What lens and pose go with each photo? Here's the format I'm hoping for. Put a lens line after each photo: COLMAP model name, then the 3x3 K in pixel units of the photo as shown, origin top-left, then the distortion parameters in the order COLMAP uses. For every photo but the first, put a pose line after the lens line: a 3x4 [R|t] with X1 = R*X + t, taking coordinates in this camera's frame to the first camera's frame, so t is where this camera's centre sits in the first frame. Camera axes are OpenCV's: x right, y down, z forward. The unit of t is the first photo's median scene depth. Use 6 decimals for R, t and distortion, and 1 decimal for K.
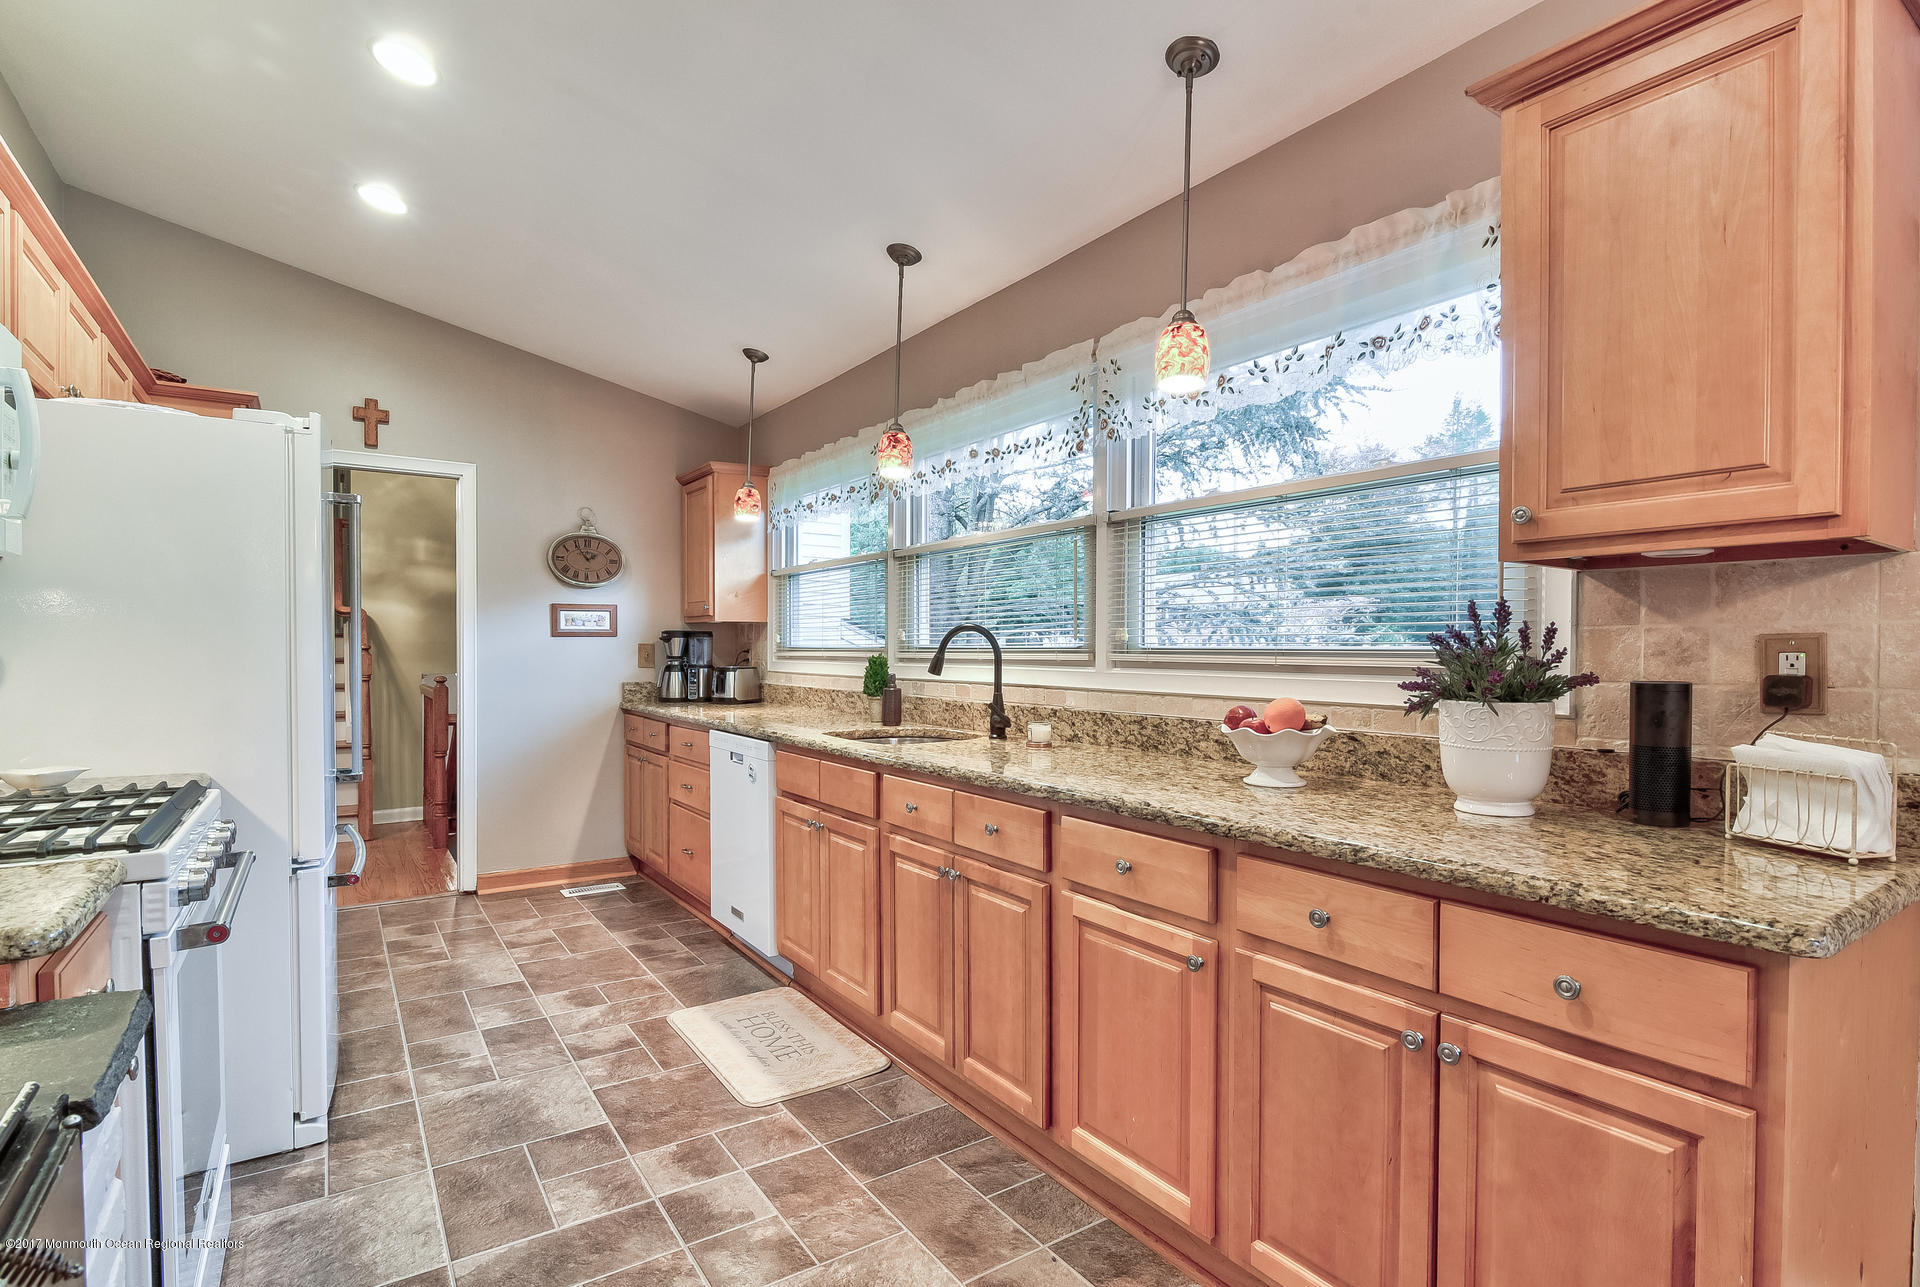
lens RADIAL K [[931.7, 0, 953.4], [0, 931.7, 656.1], [0, 0, 1]] dist [-0.019933, 0.000137]
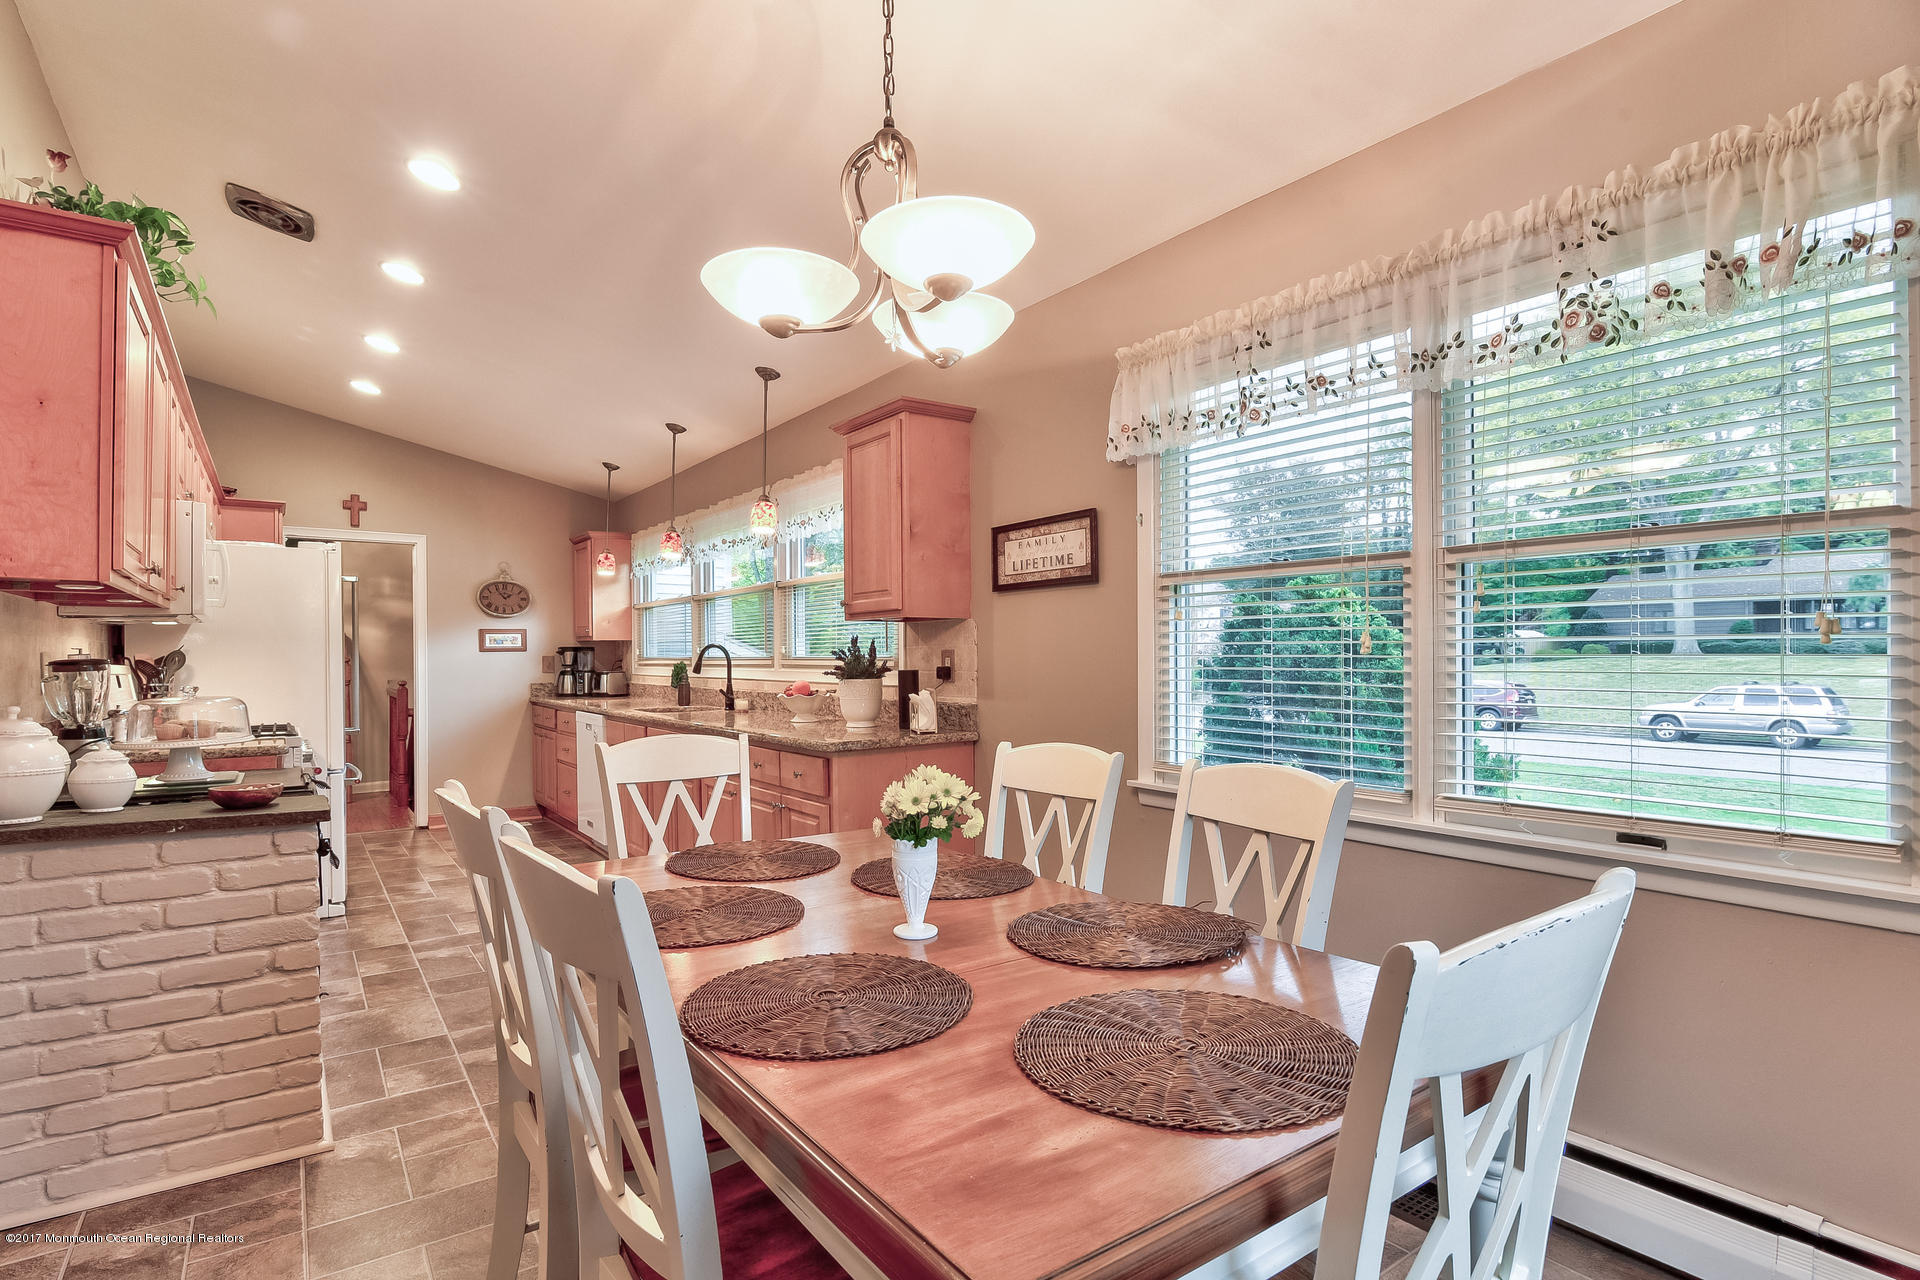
lens RADIAL K [[993.2, 0, 996.6], [0, 993.2, 659.1], [0, 0, 1]] dist [-0.033208, -0.000291]
pose [[0.999159, -0.007784, 0.040251, 0.313073], [0.007987, 0.999956, -0.004891, 0.004475], [-0.040211, 0.005208, 0.999178, -0.570518]]
